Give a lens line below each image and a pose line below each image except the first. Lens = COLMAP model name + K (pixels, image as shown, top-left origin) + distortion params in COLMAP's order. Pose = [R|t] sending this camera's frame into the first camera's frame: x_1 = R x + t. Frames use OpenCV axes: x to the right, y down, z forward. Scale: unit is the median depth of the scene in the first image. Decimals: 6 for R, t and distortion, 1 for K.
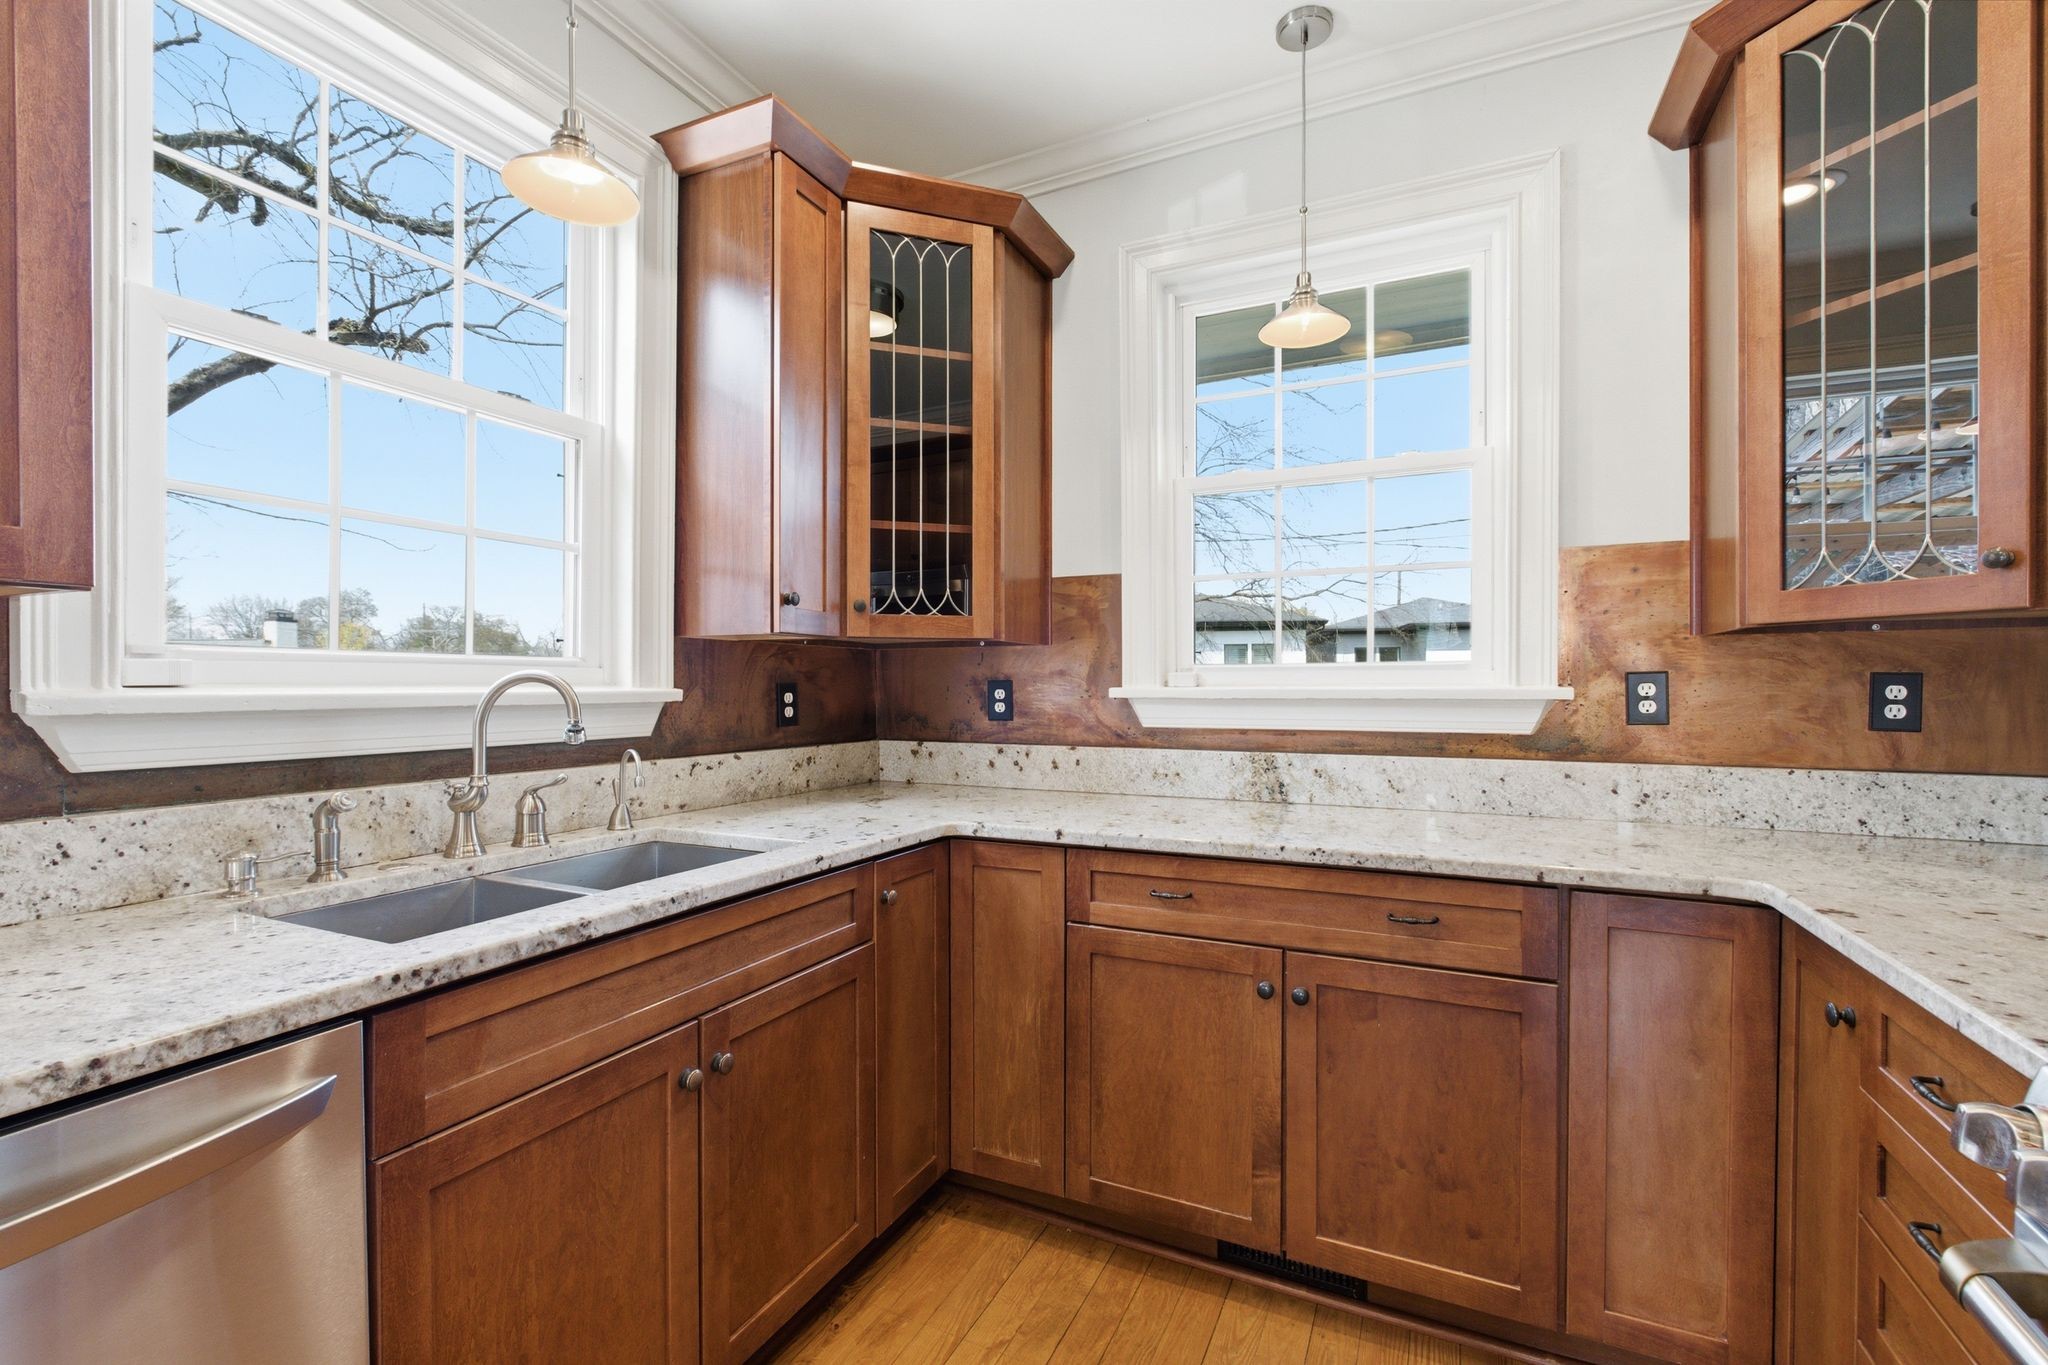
lens RADIAL K [[891.9, 0, 1036.4], [0, 891.9, 687.2], [0, 0, 1]] dist [0.000700, -0.000566]
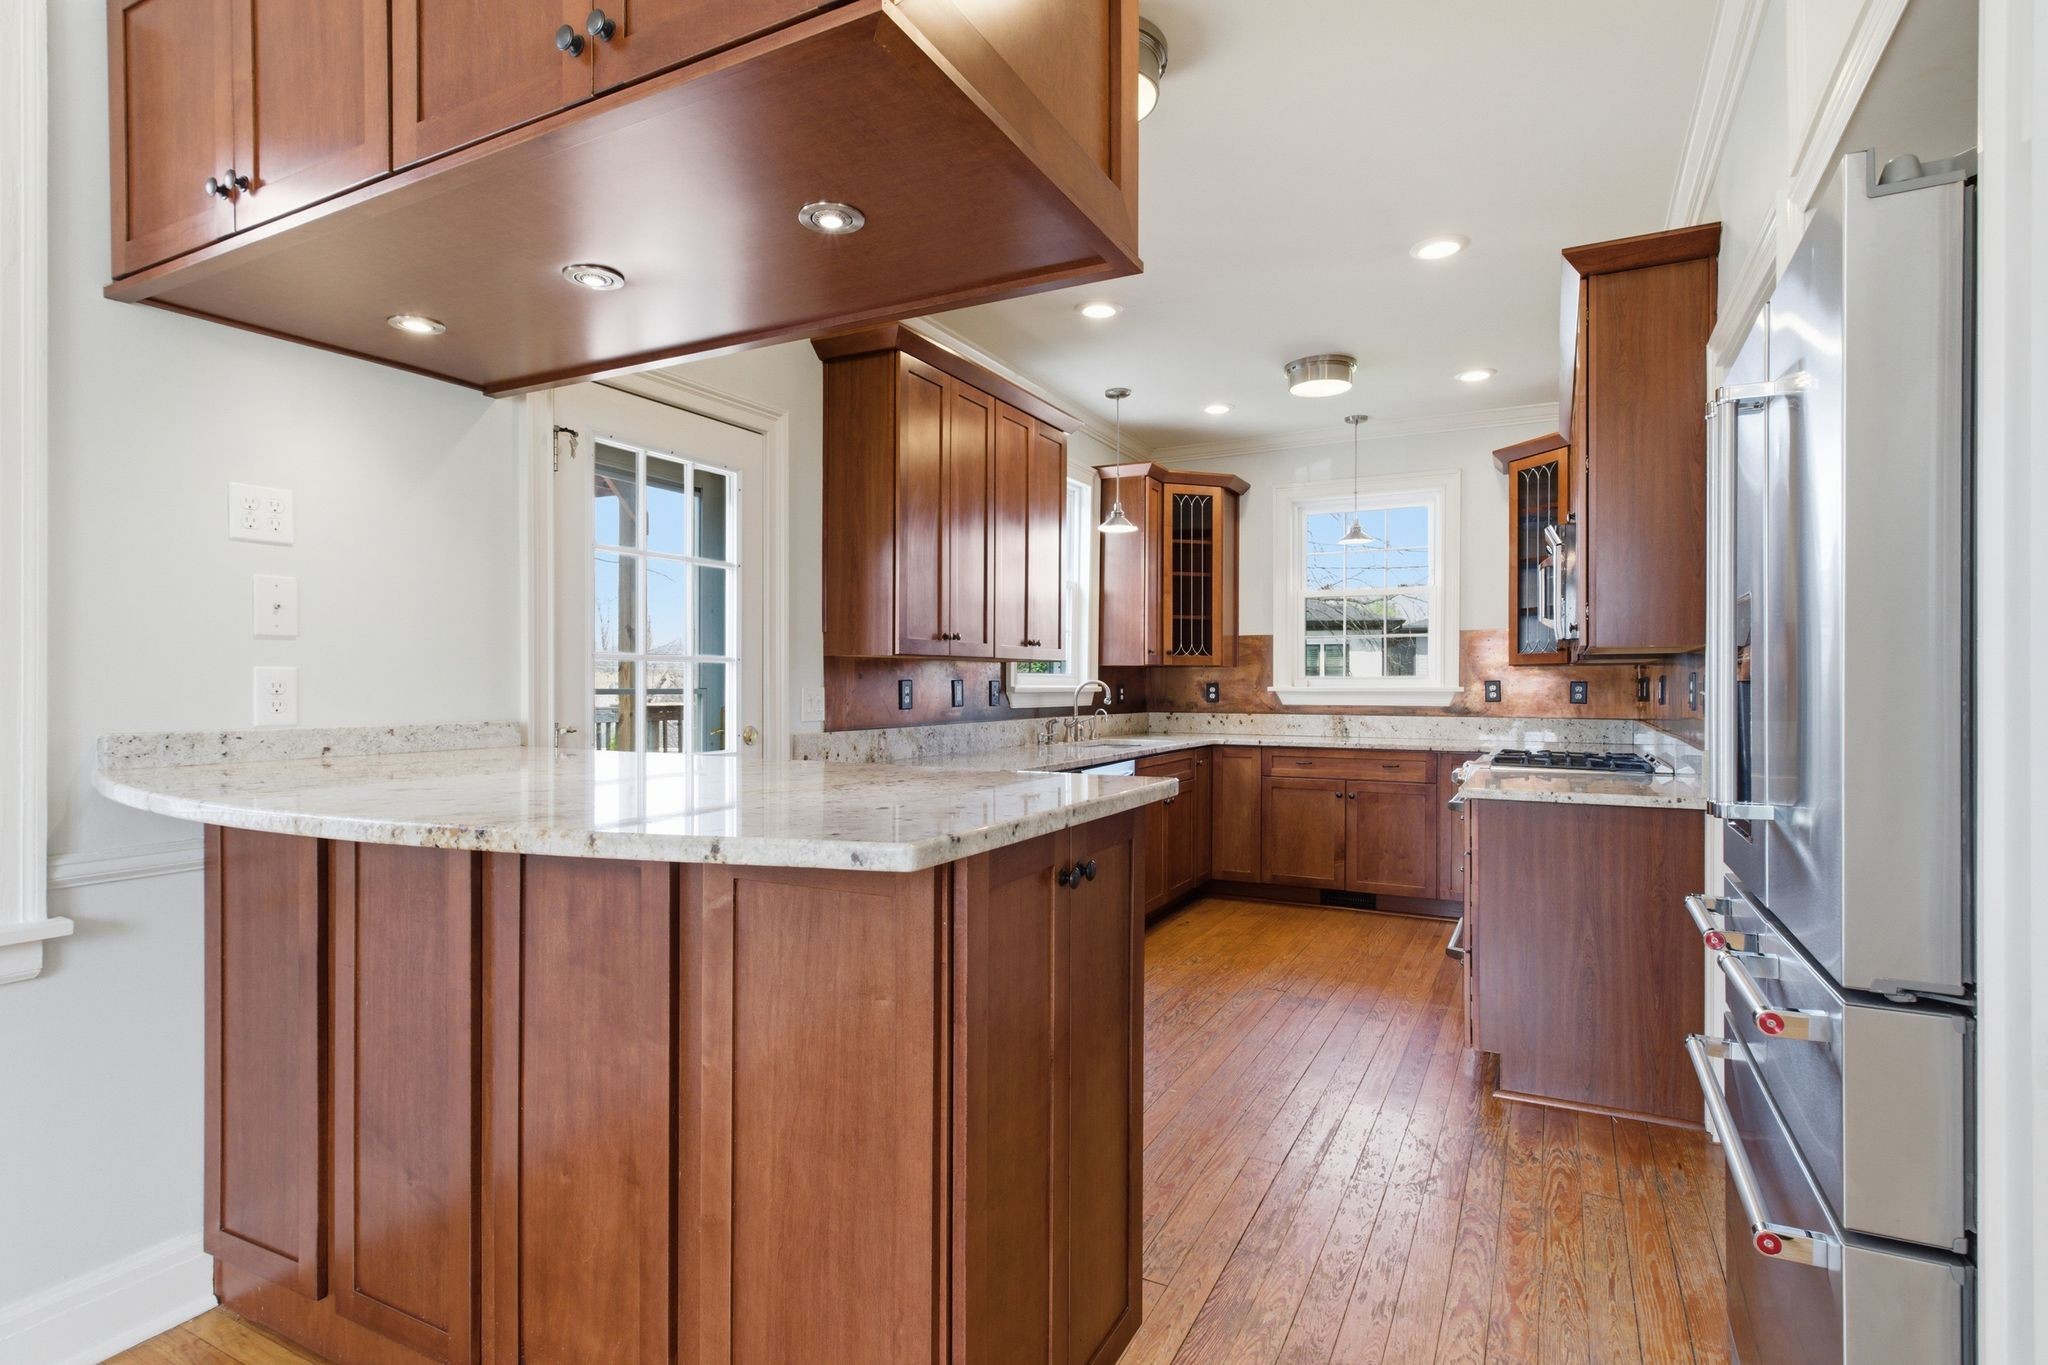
lens RADIAL K [[1021.3, 0, 1036.0], [0, 1021.3, 689.6], [0, 0, 1]] dist [0.005829, 0.000175]
pose [[0.999315, 0.003135, -0.036874, -0.494820], [-0.003118, 0.999995, 0.000508, 0.009751], [0.036875, -0.000392, 0.999320, -1.921068]]
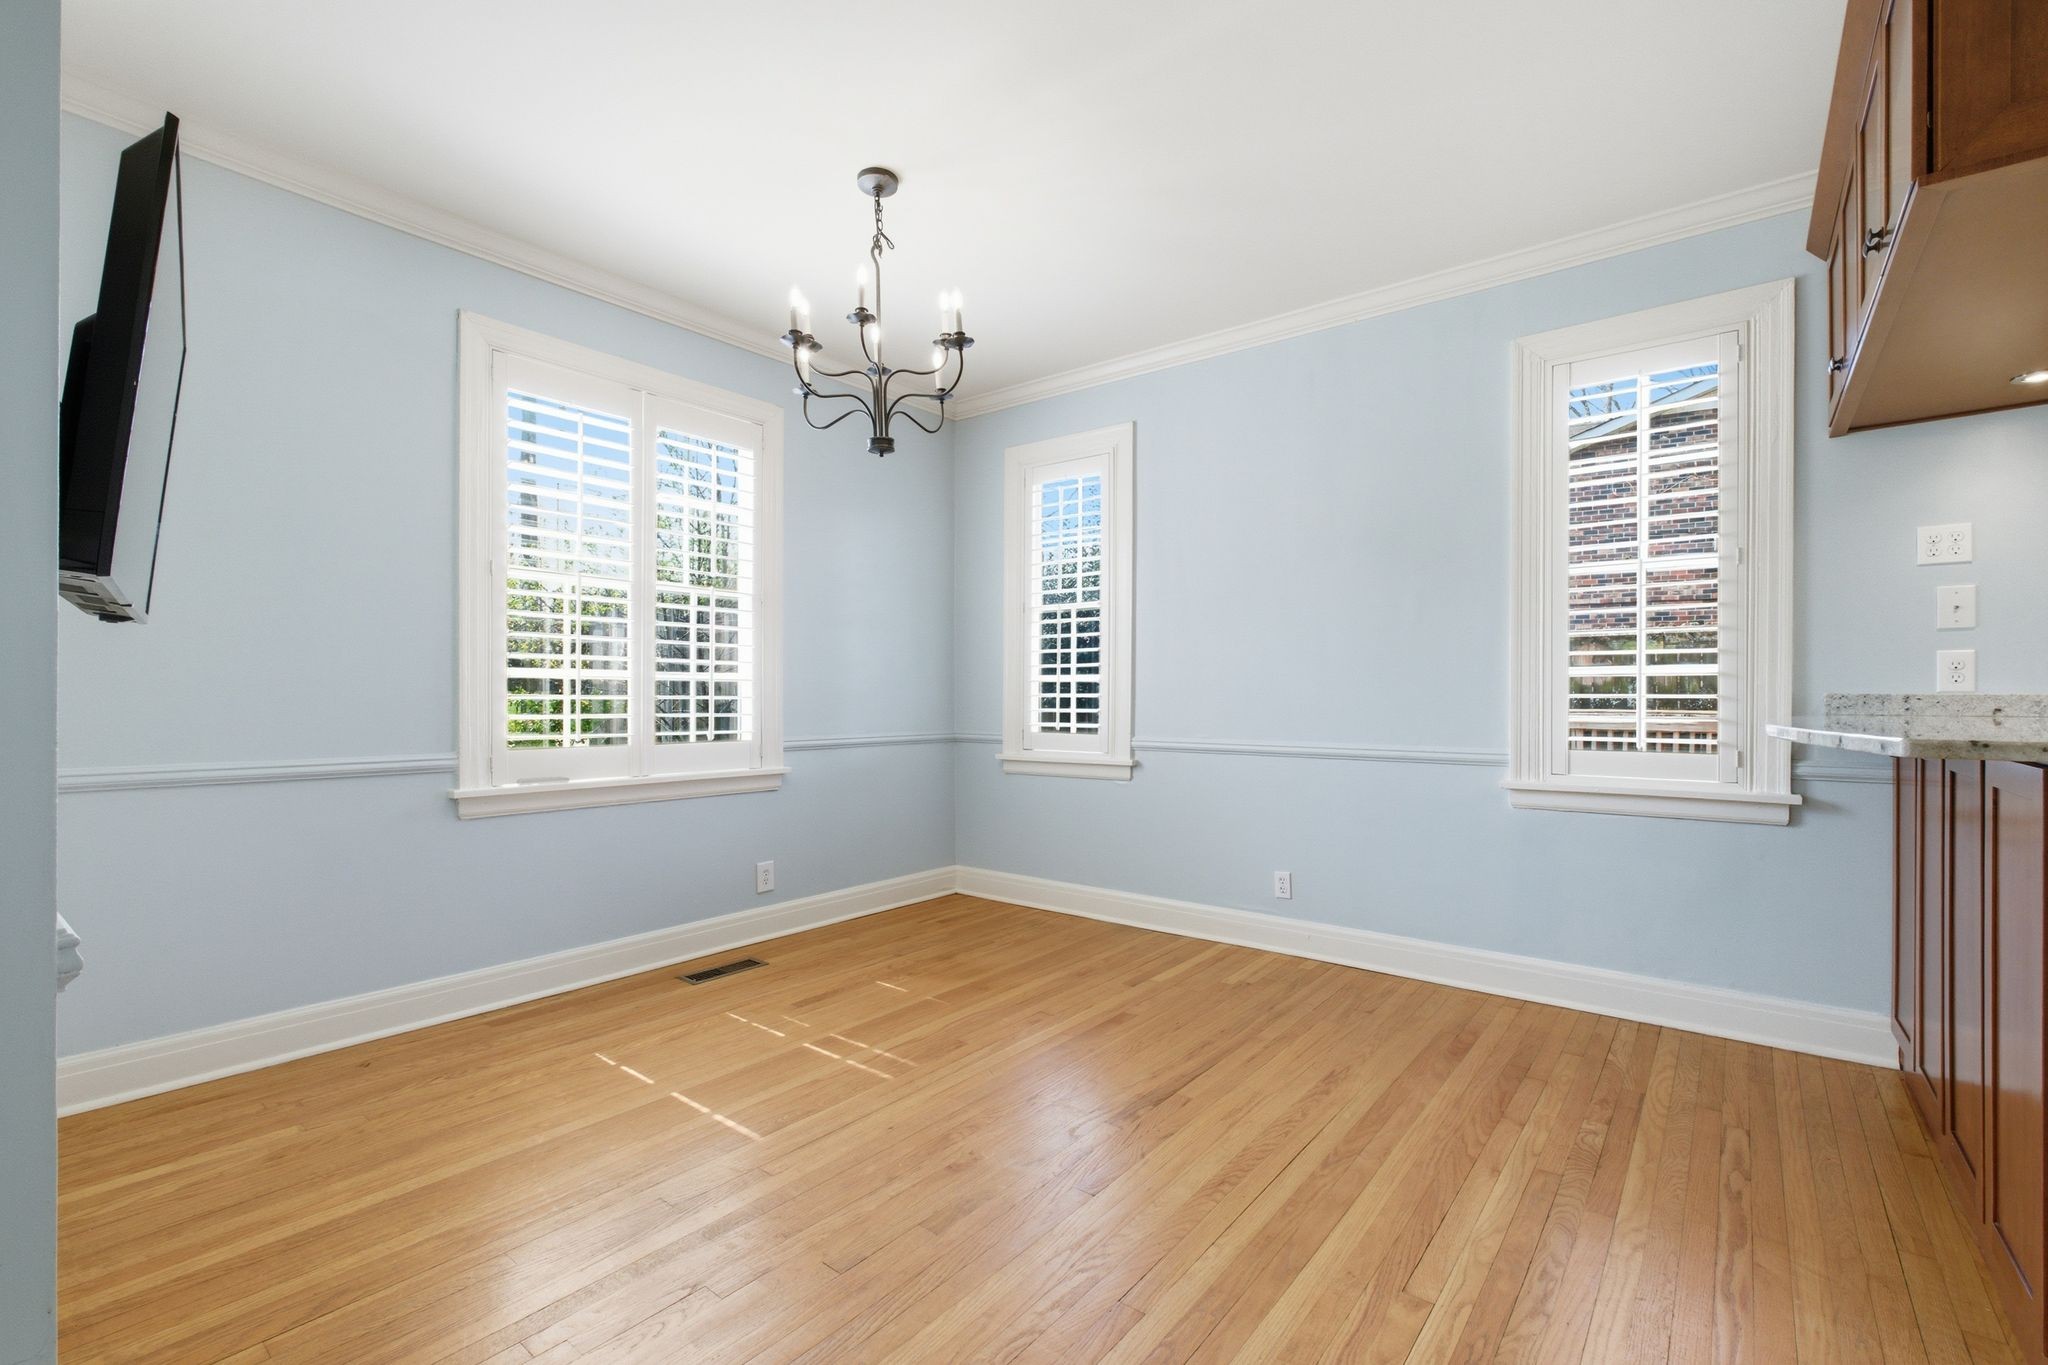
lens RADIAL K [[891.9, 0, 1027.1], [0, 891.9, 689.5], [0, 0, 1]] dist [0.000700, -0.000566]
pose [[-0.223482, -0.000504, -0.974708, 0.260278], [-0.003246, 0.999995, 0.000227, 0.050821], [0.974703, 0.003214, -0.223482, -1.921946]]
